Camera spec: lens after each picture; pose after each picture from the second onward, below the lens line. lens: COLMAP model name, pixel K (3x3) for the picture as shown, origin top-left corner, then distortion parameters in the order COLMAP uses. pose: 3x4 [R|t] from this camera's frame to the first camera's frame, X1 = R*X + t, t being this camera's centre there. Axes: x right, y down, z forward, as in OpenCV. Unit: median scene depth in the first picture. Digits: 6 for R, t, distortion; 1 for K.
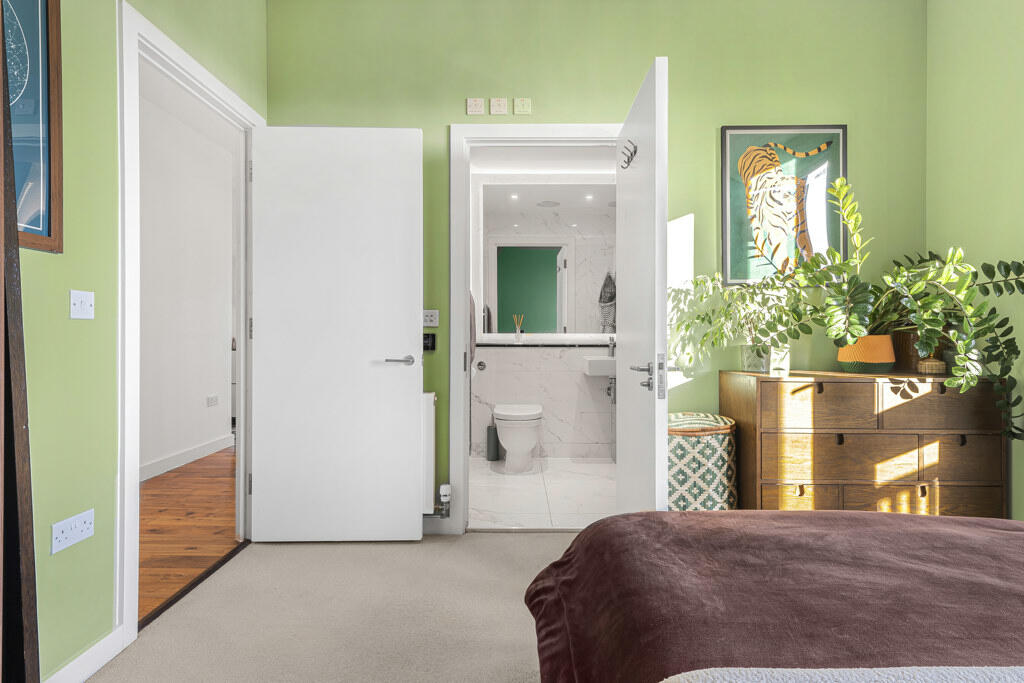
lens RADIAL K [[532.7, 0, 512.1], [0, 532.7, 336.5], [0, 0, 1]] dist [-0.002555, 0.000421]
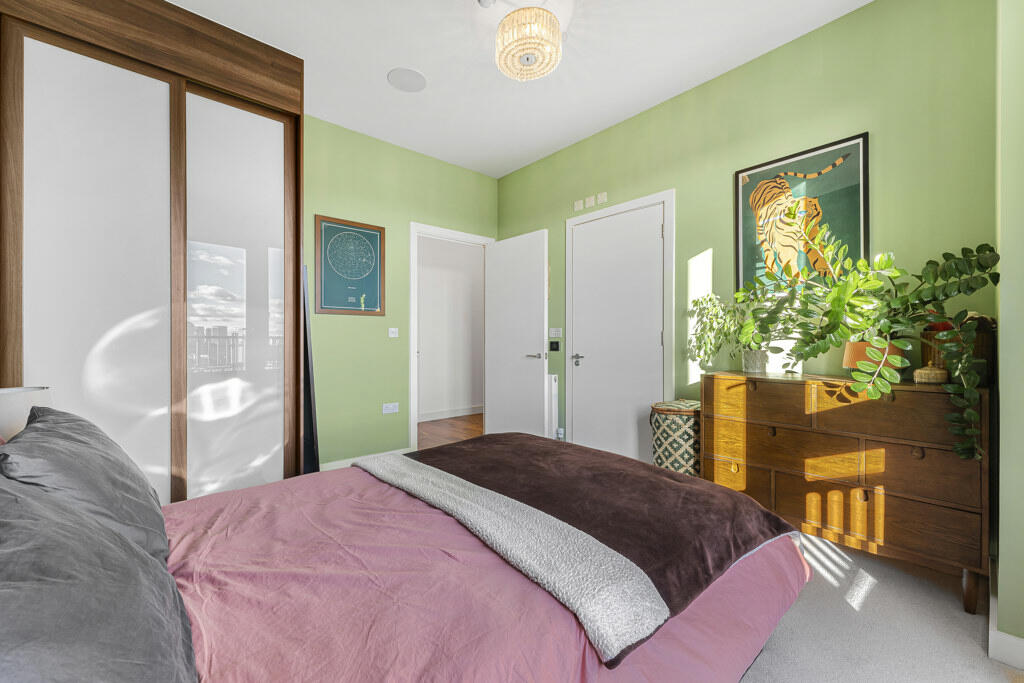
lens RADIAL K [[411.0, 0, 511.9], [0, 411.0, 344.2], [0, 0, 1]] dist [0.000665, -0.000336]
pose [[0.666934, 0.001313, -0.745115, 0.795597], [0.000570, 0.999997, 0.002273, 0.000142], [0.745116, -0.001941, 0.666932, -0.018696]]
